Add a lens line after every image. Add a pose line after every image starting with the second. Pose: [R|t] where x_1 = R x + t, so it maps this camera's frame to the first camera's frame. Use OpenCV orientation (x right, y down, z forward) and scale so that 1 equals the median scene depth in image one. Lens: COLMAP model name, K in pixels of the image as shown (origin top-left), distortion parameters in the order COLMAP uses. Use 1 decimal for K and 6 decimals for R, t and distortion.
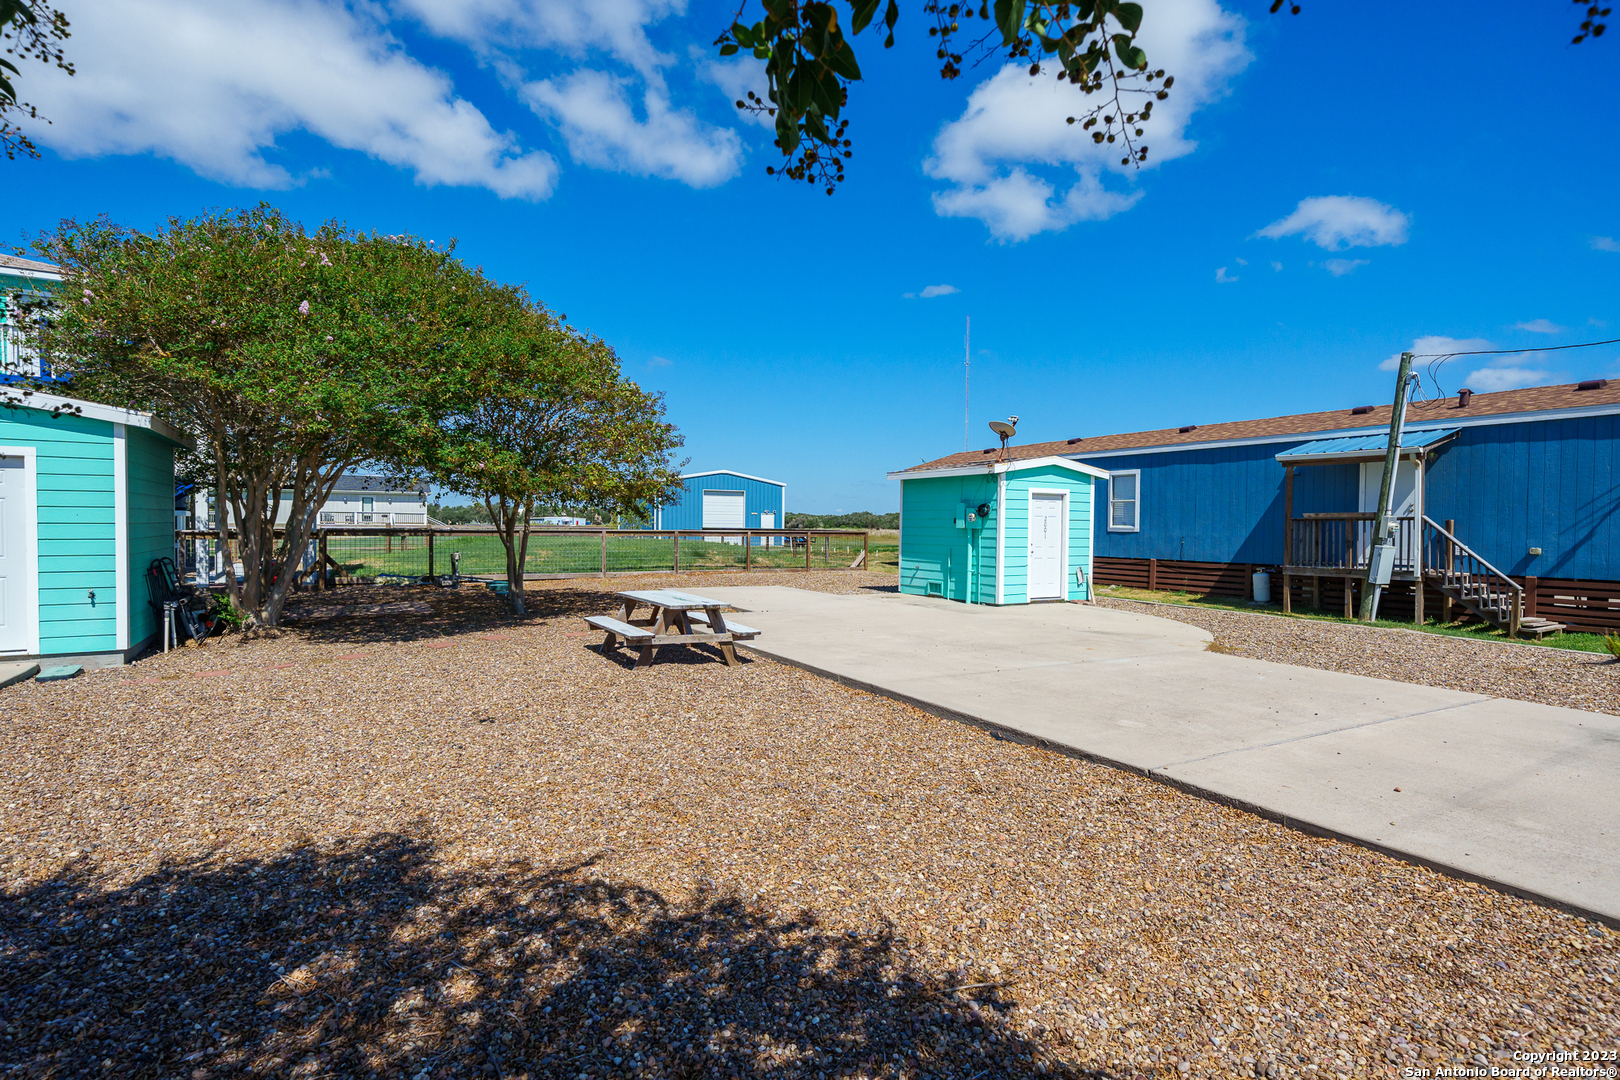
lens RADIAL K [[806.0, 0, 807.6], [0, 806.0, 536.5], [0, 0, 1]] dist [0.000010, 0.000187]
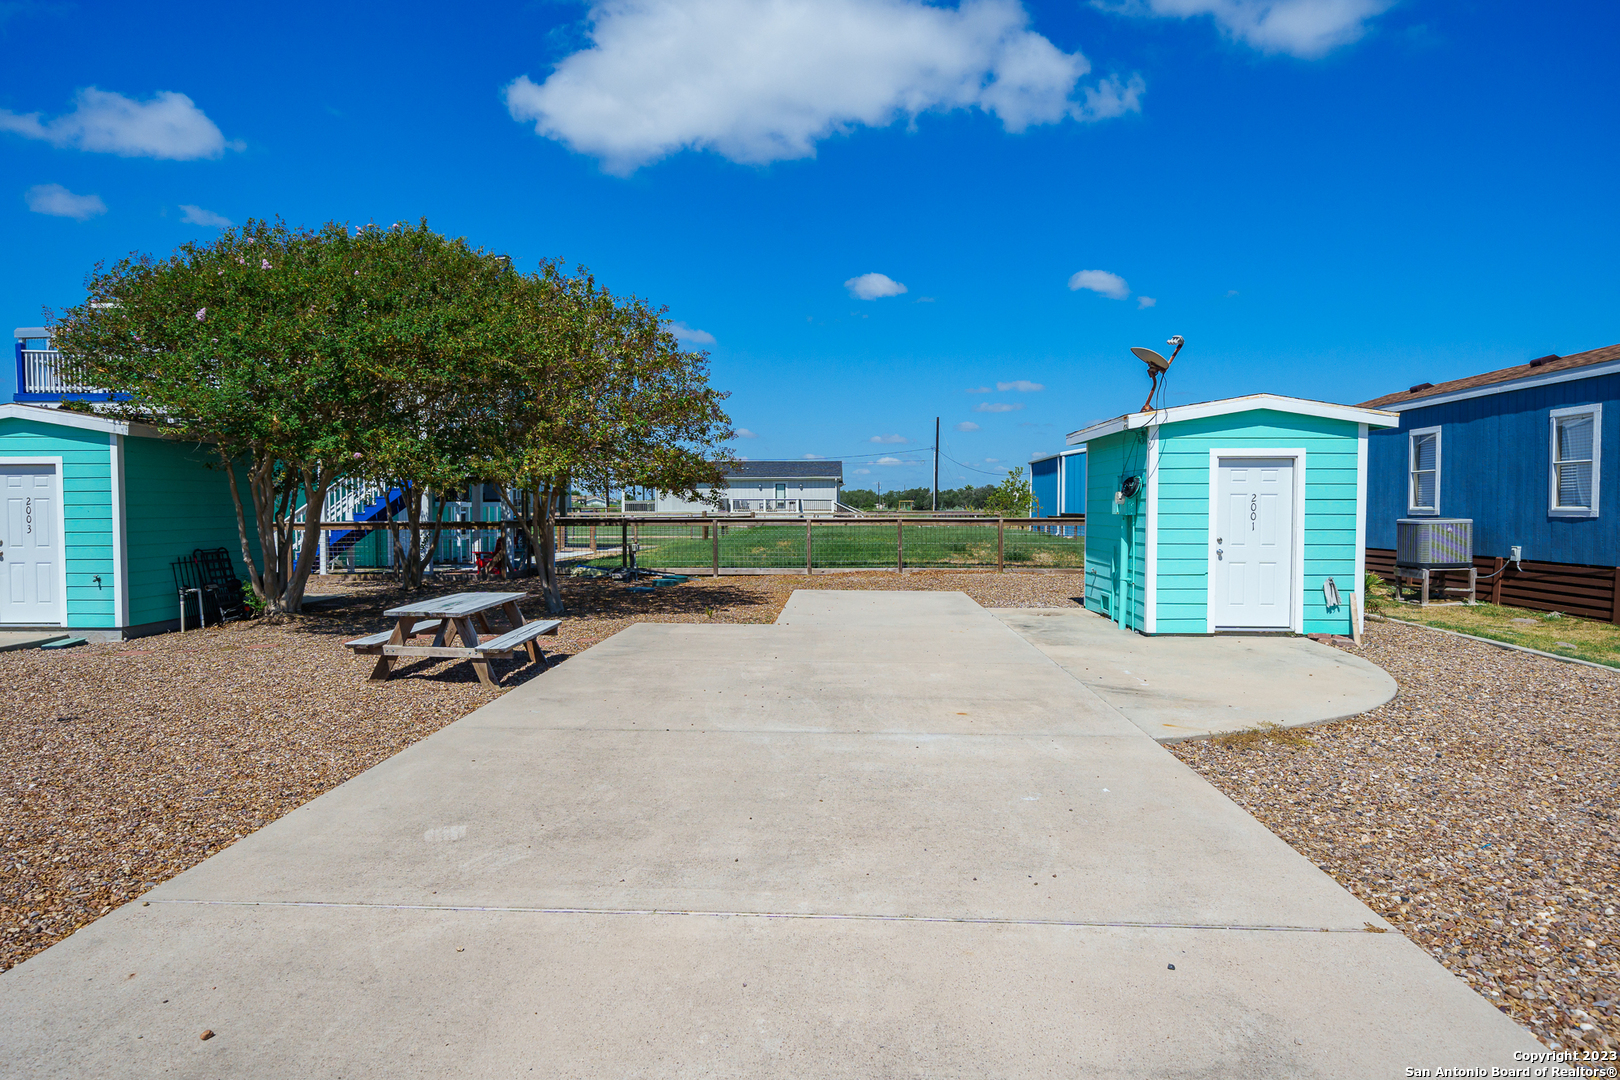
lens RADIAL K [[962.6, 0, 807.6], [0, 962.6, 535.1], [0, 0, 1]] dist [-0.003775, -0.000521]
pose [[0.843313, 0.004088, -0.537406, 0.409916], [0.002597, 0.999928, 0.011682, -0.003479], [0.537416, -0.011247, 0.843242, 0.204741]]
